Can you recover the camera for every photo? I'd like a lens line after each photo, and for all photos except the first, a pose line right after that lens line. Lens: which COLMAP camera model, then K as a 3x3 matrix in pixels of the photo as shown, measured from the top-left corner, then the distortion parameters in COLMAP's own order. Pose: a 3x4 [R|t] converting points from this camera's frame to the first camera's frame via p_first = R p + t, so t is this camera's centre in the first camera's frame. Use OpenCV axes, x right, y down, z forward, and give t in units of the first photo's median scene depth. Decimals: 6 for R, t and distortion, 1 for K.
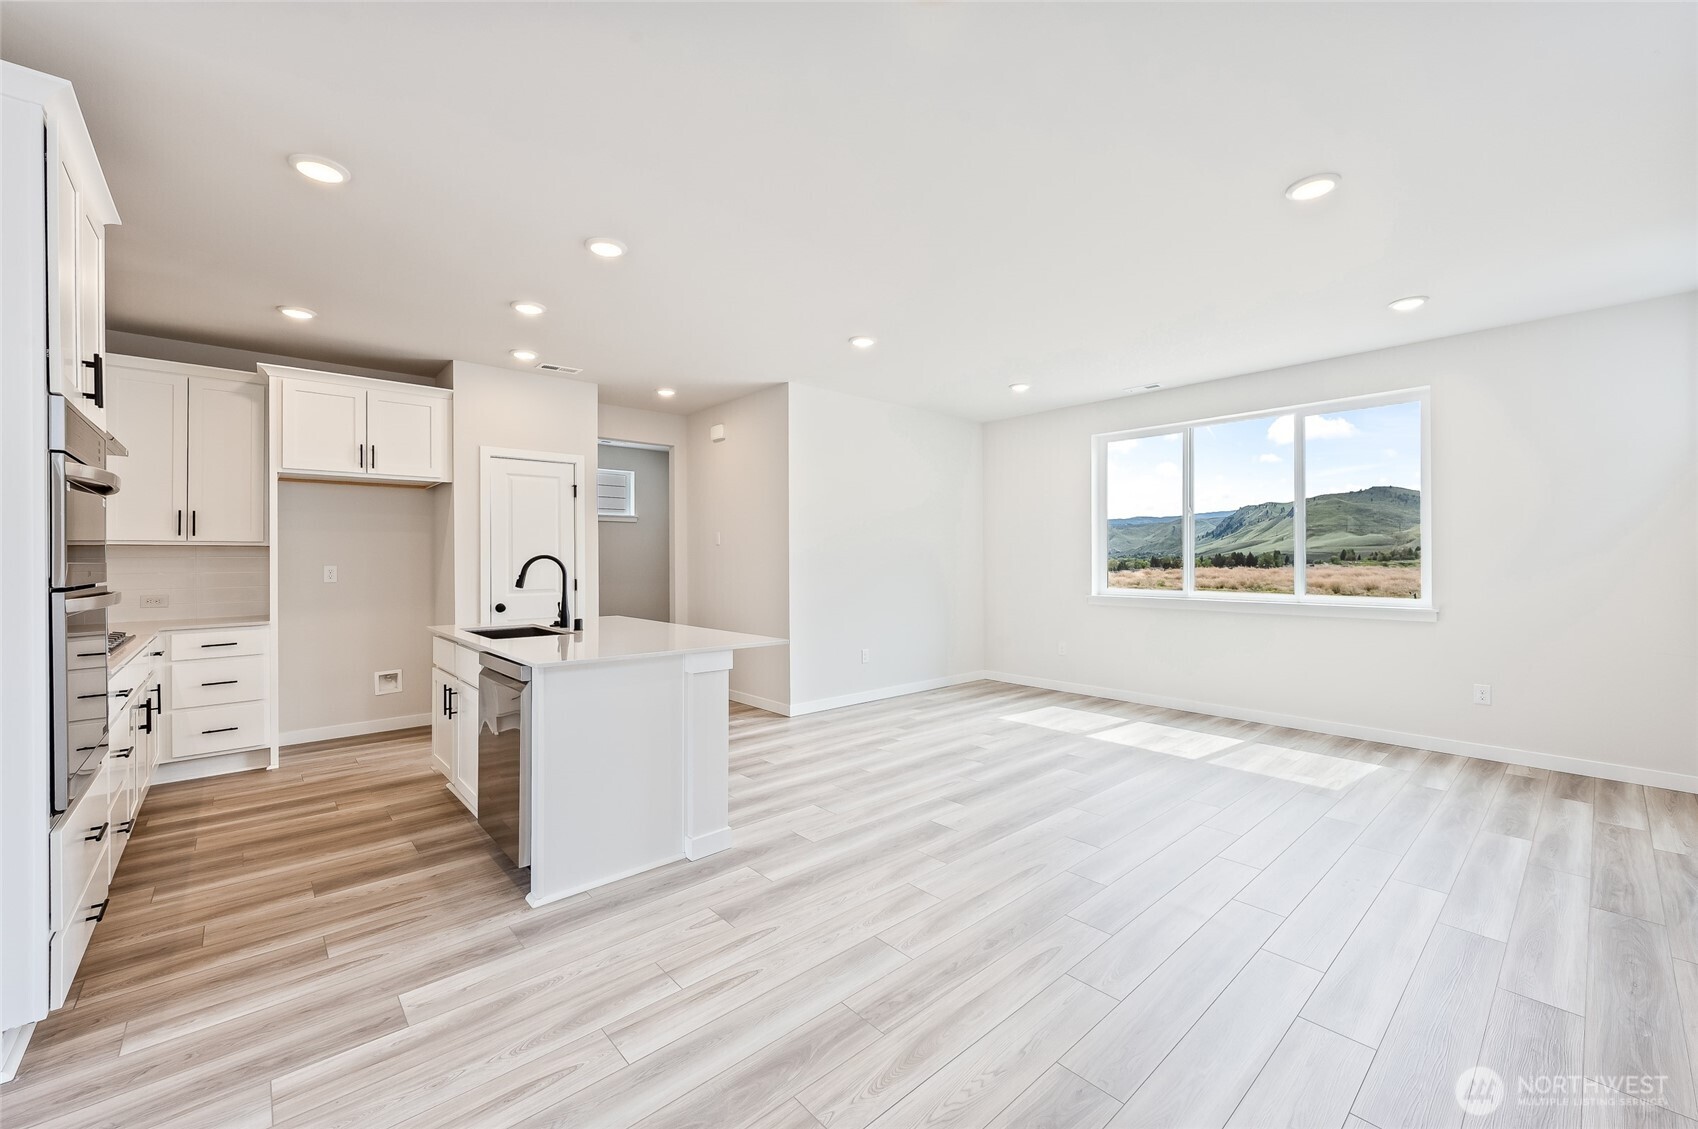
lens RADIAL K [[671.8, 0, 846.6], [0, 671.8, 555.8], [0, 0, 1]] dist [0.001119, 0.000226]
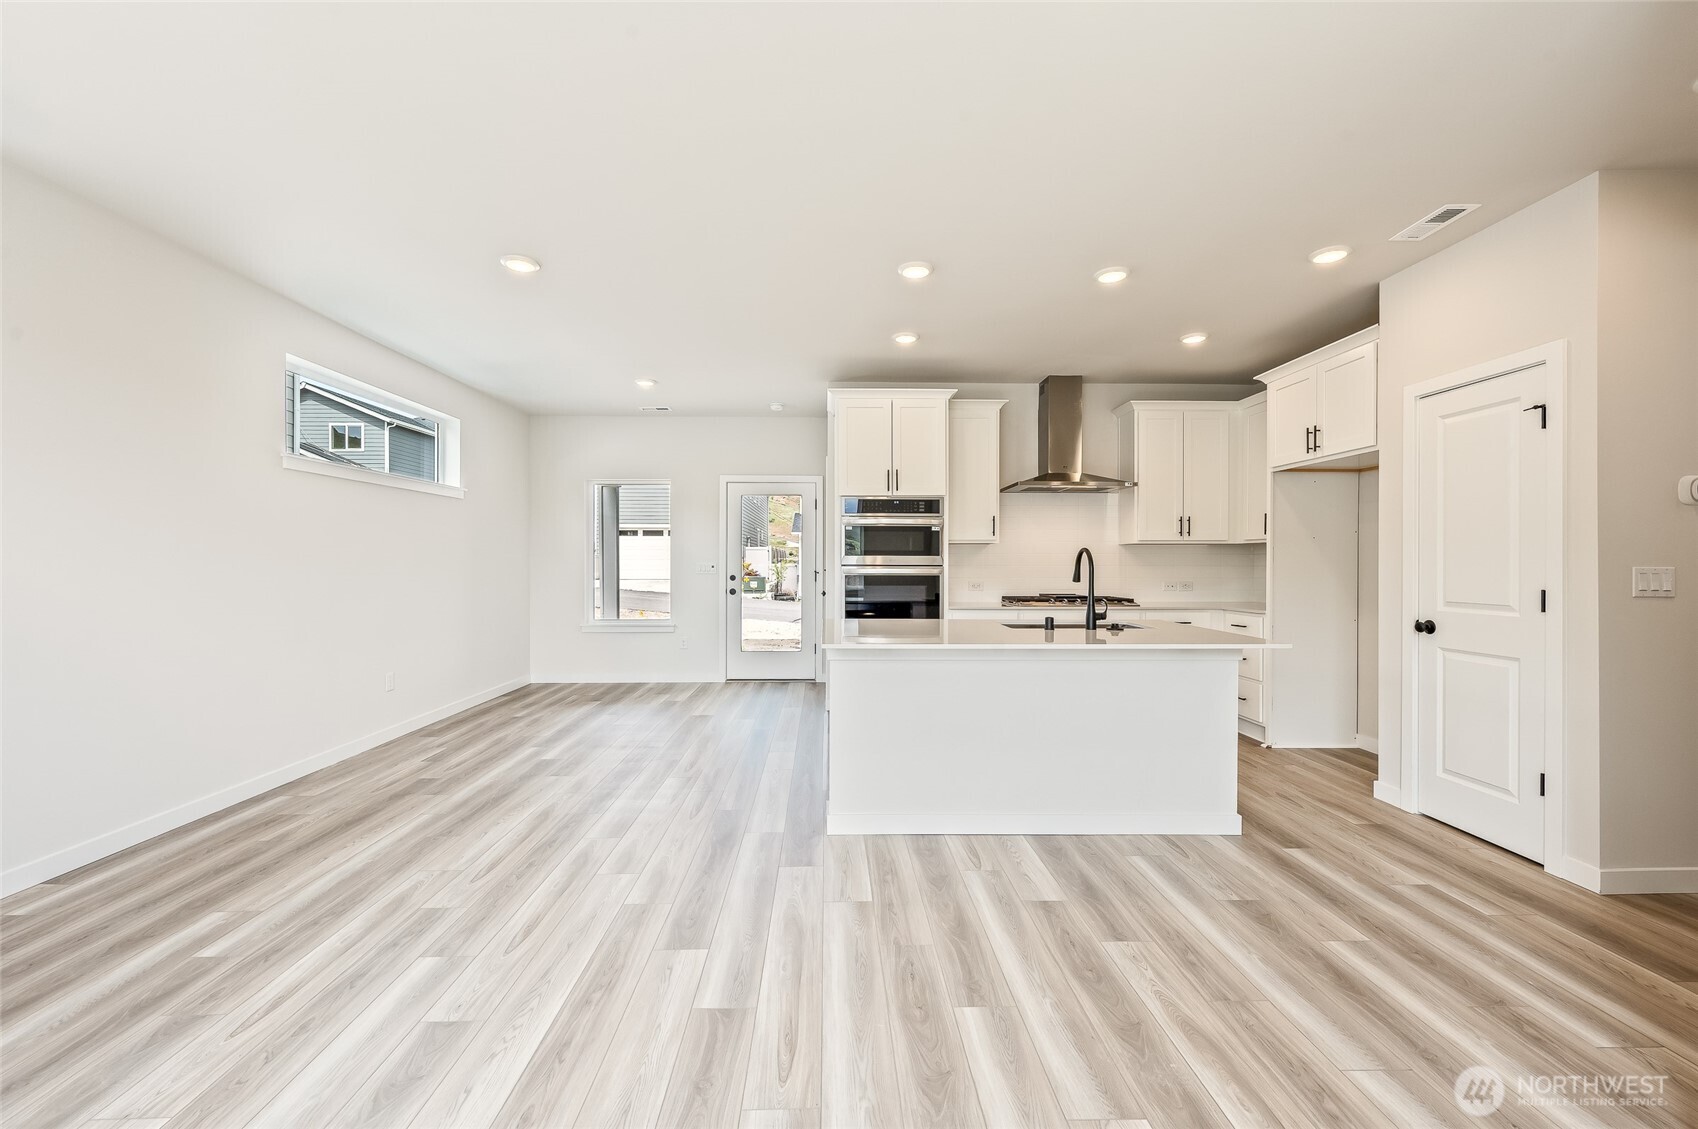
lens RADIAL K [[671.8, 0, 839.3], [0, 671.8, 569.7], [0, 0, 1]] dist [0.001119, 0.000226]
pose [[-0.643817, 0.011864, -0.765088, 0.474652], [0.002995, 0.999911, 0.012984, 0.016393], [0.765174, 0.006068, -0.643795, 1.339178]]
